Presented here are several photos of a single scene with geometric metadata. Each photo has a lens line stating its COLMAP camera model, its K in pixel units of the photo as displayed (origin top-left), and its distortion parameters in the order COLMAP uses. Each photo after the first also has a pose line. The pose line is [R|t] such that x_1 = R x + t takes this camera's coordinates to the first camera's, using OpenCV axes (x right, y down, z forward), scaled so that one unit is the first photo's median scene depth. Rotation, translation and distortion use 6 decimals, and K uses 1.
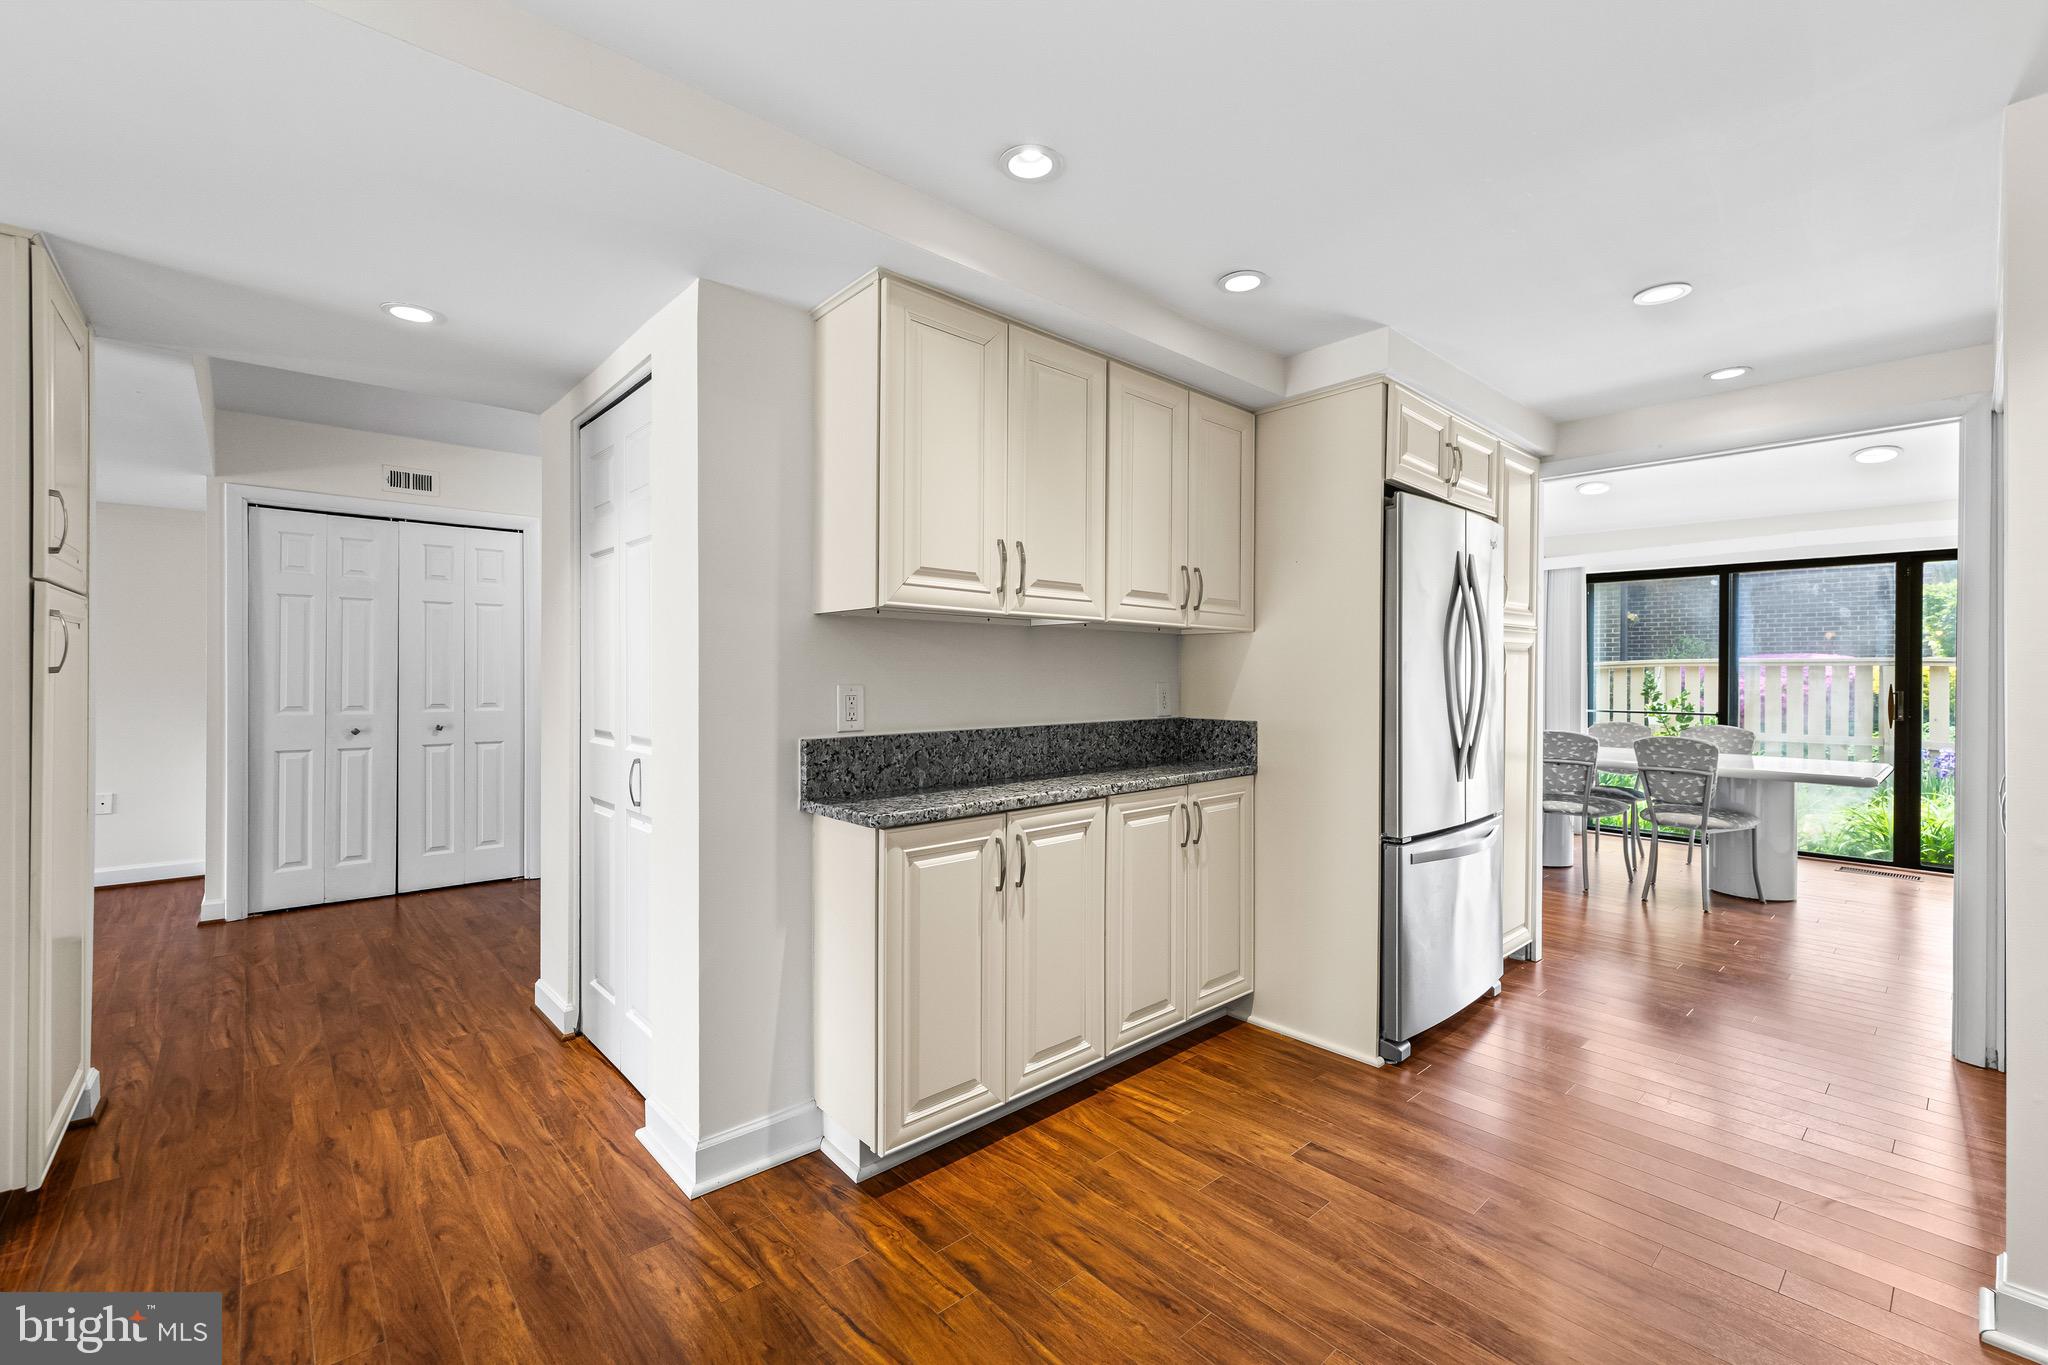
lens RADIAL K [[868.9, 0, 1020.4], [0, 868.9, 676.1], [0, 0, 1]] dist [0.001814, 0.002294]
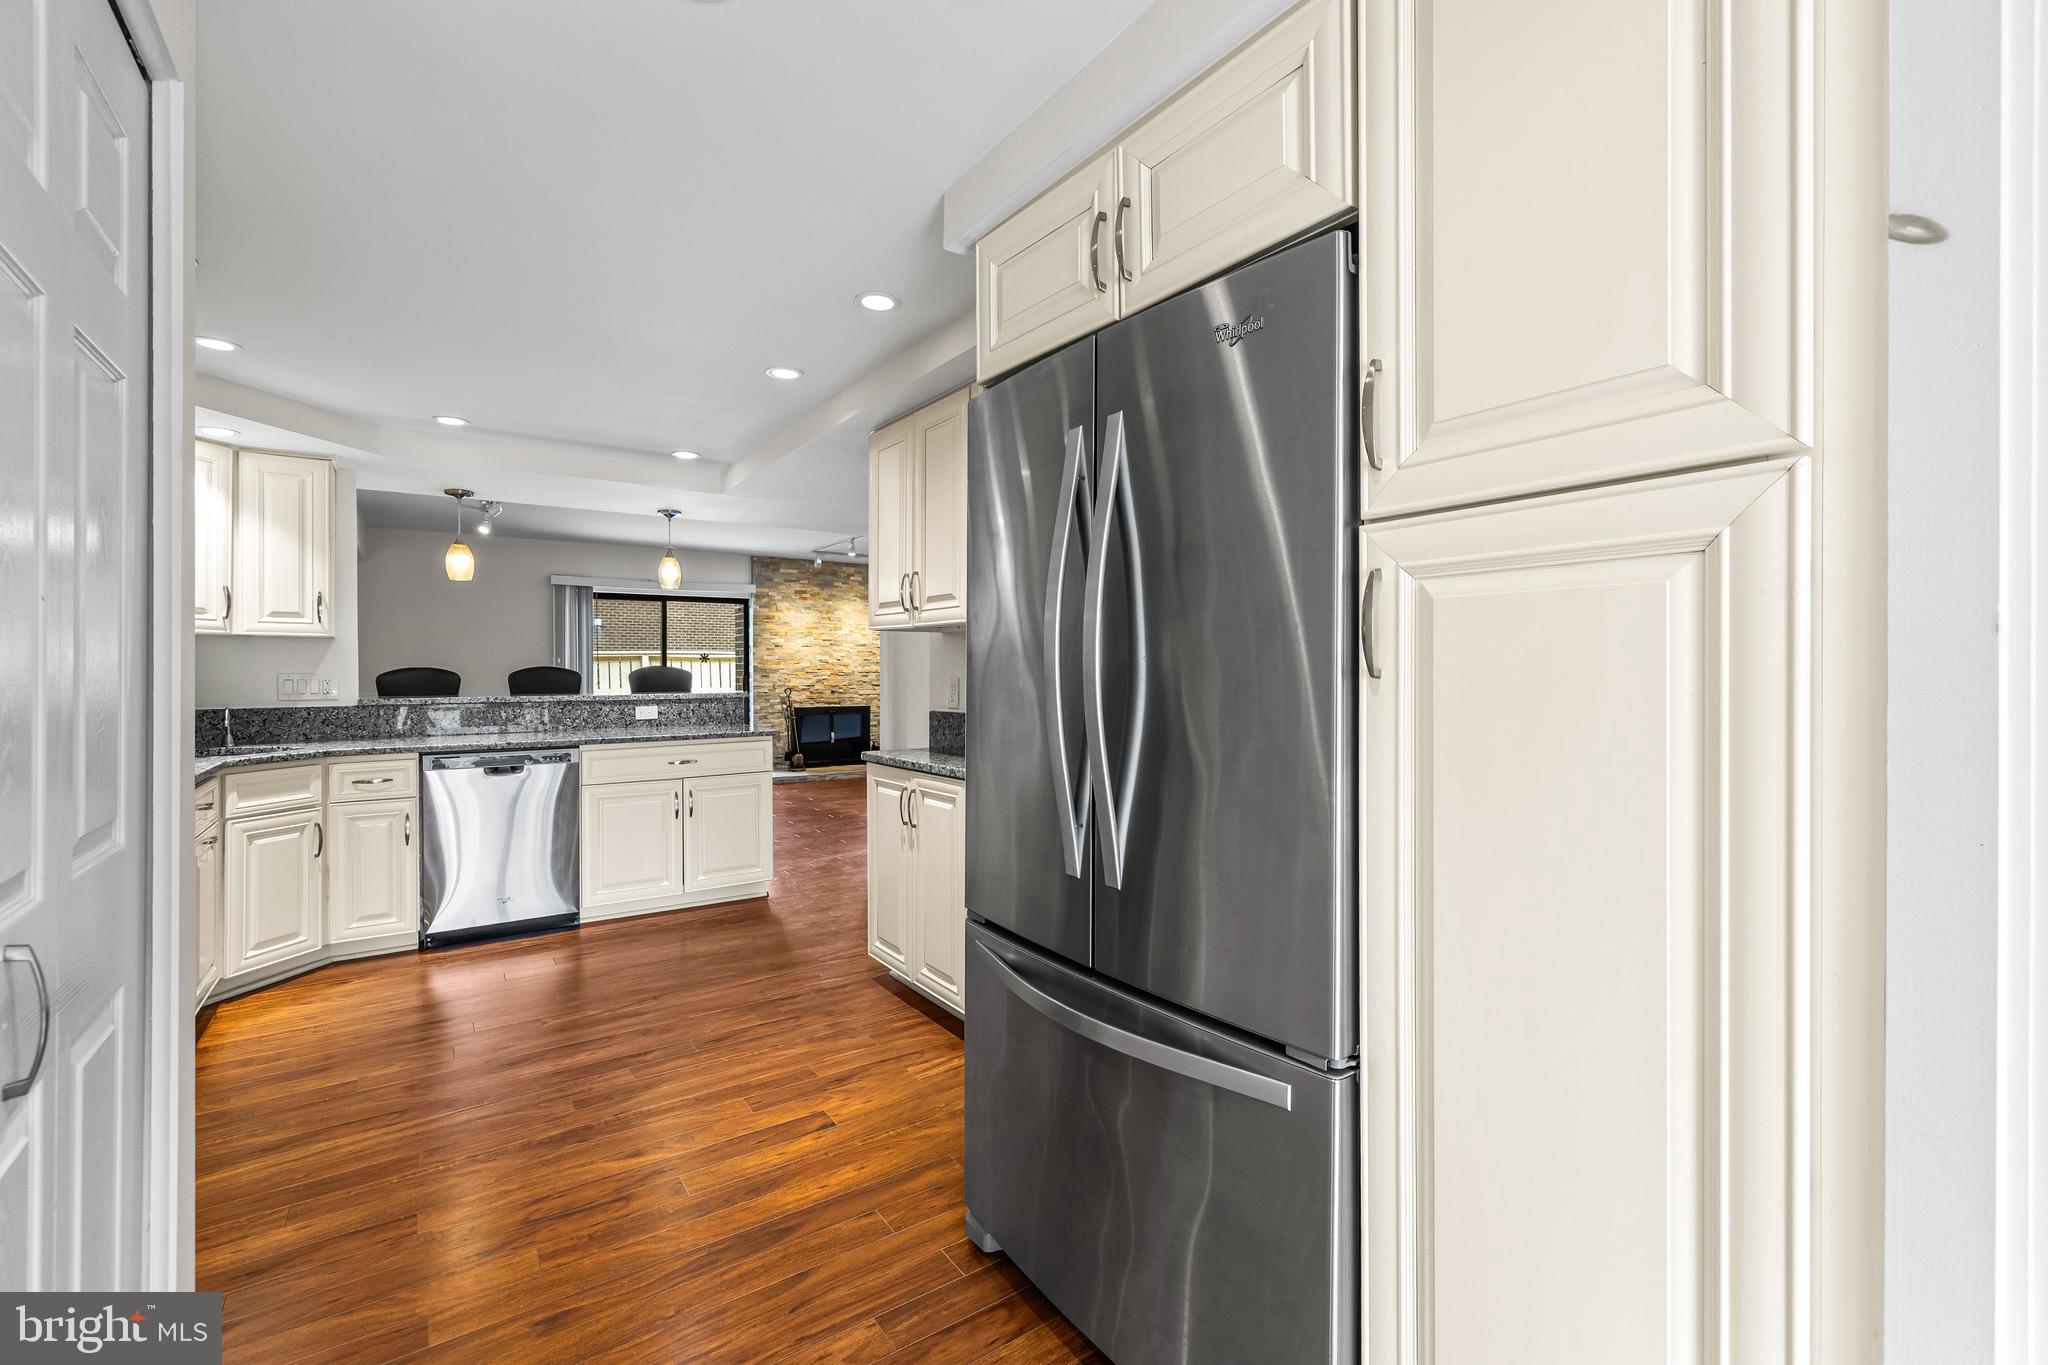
lens RADIAL K [[868.9, 0, 1029.1], [0, 868.9, 674.6], [0, 0, 1]] dist [0.001814, 0.002294]
pose [[-0.119432, 0.002091, -0.992840, 1.307746], [-0.004962, 0.999984, 0.002703, 0.000129], [0.992830, 0.005250, -0.119419, 1.327946]]
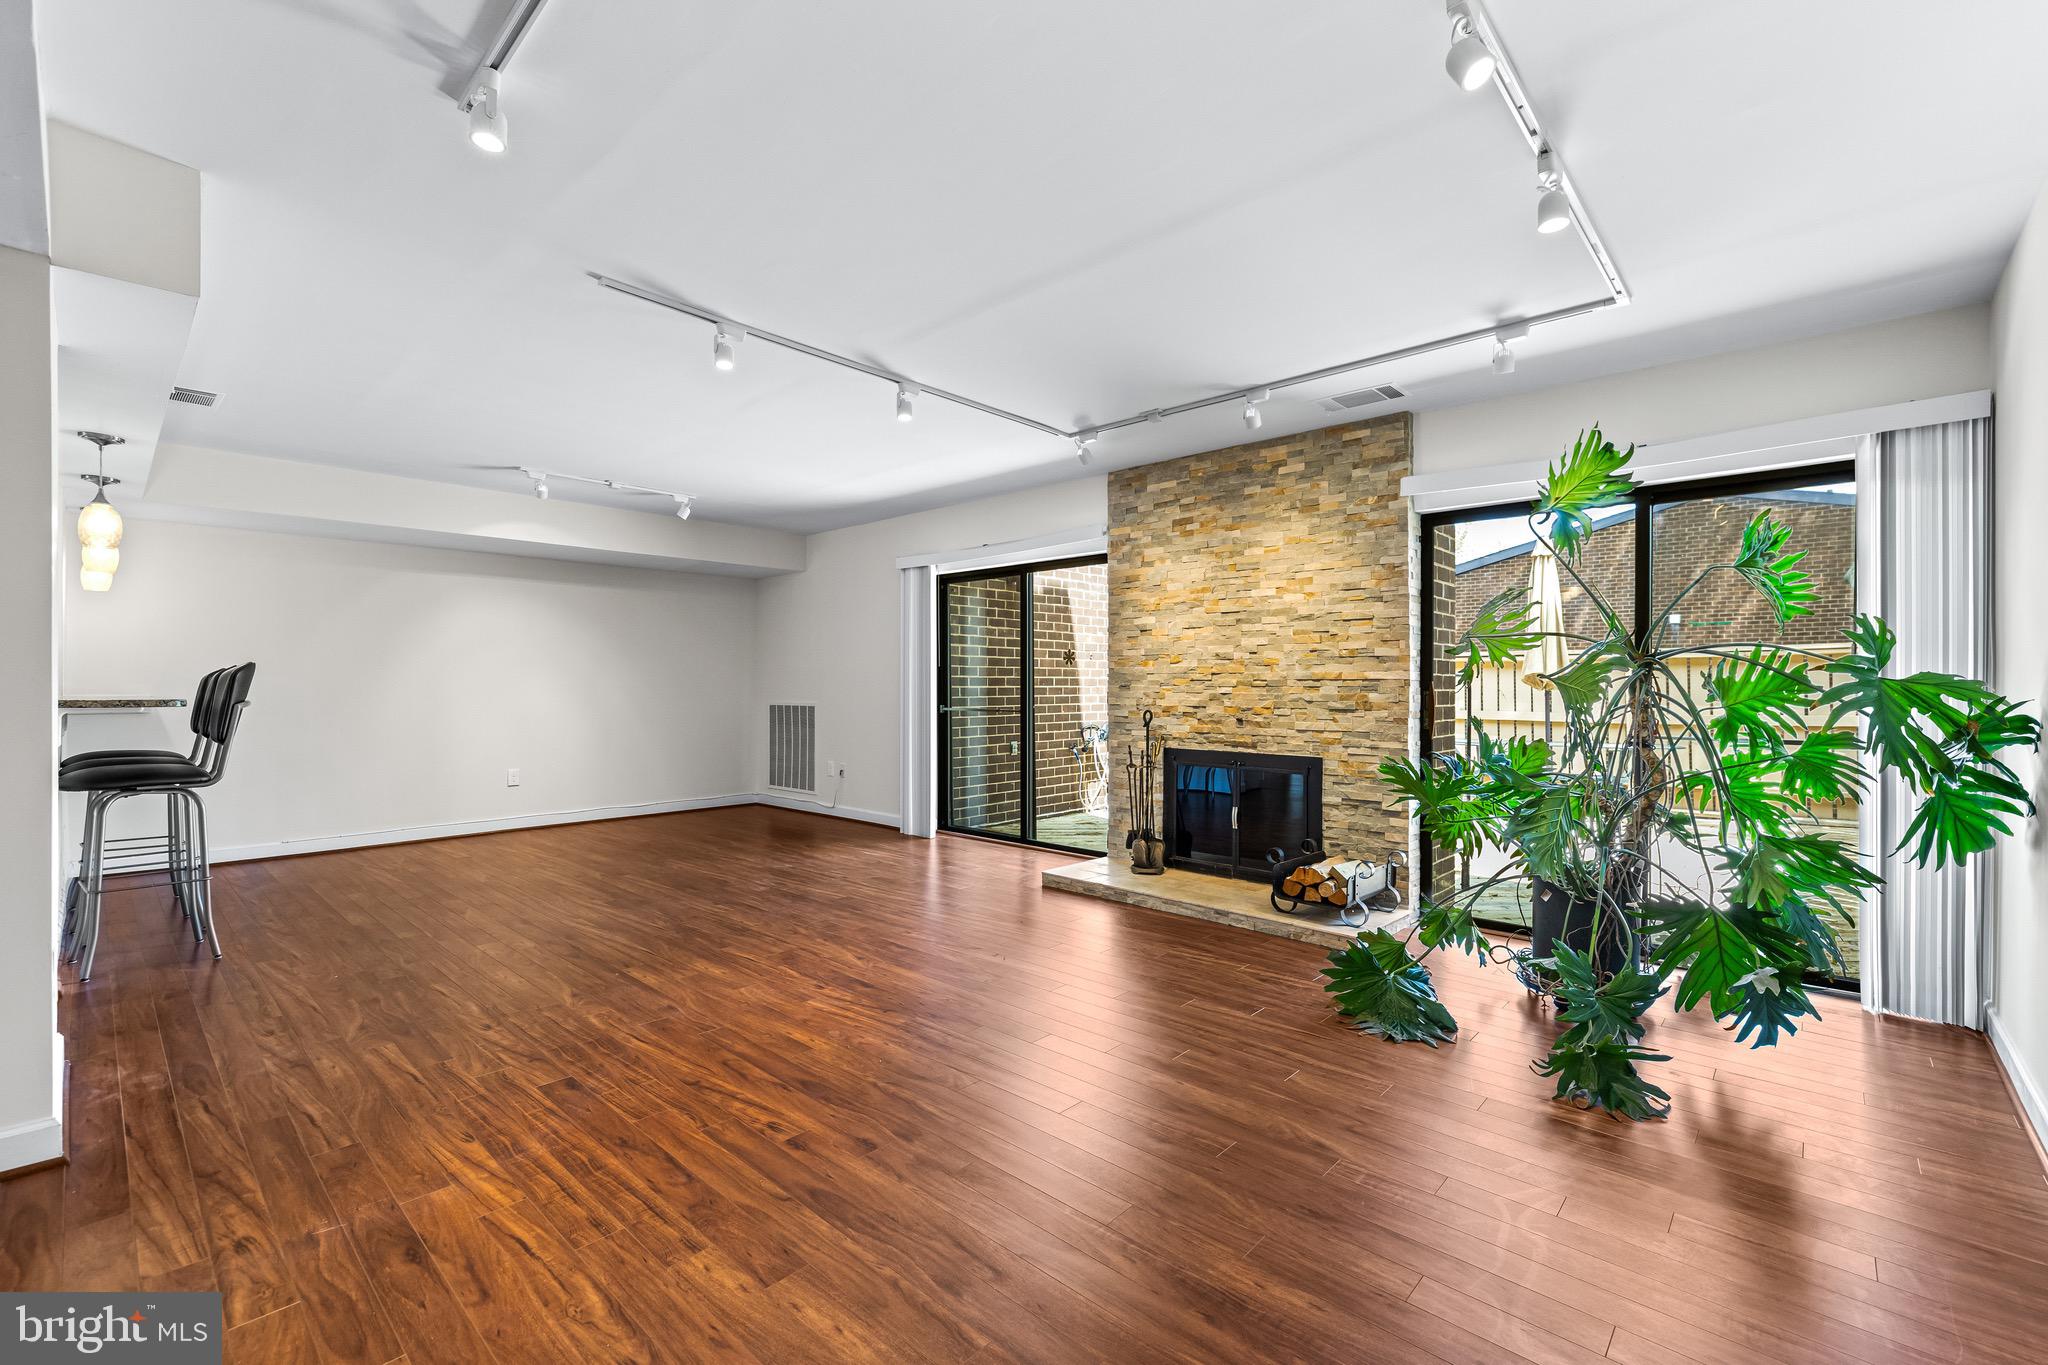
lens RADIAL K [[868.9, 0, 1035.1], [0, 868.9, 685.4], [0, 0, 1]] dist [0.001814, 0.002294]
pose [[-0.995373, -0.006574, -0.095866, -2.302385], [-0.006661, 0.999978, 0.000592, 0.020507], [0.095860, 0.001228, -0.995394, 1.829412]]
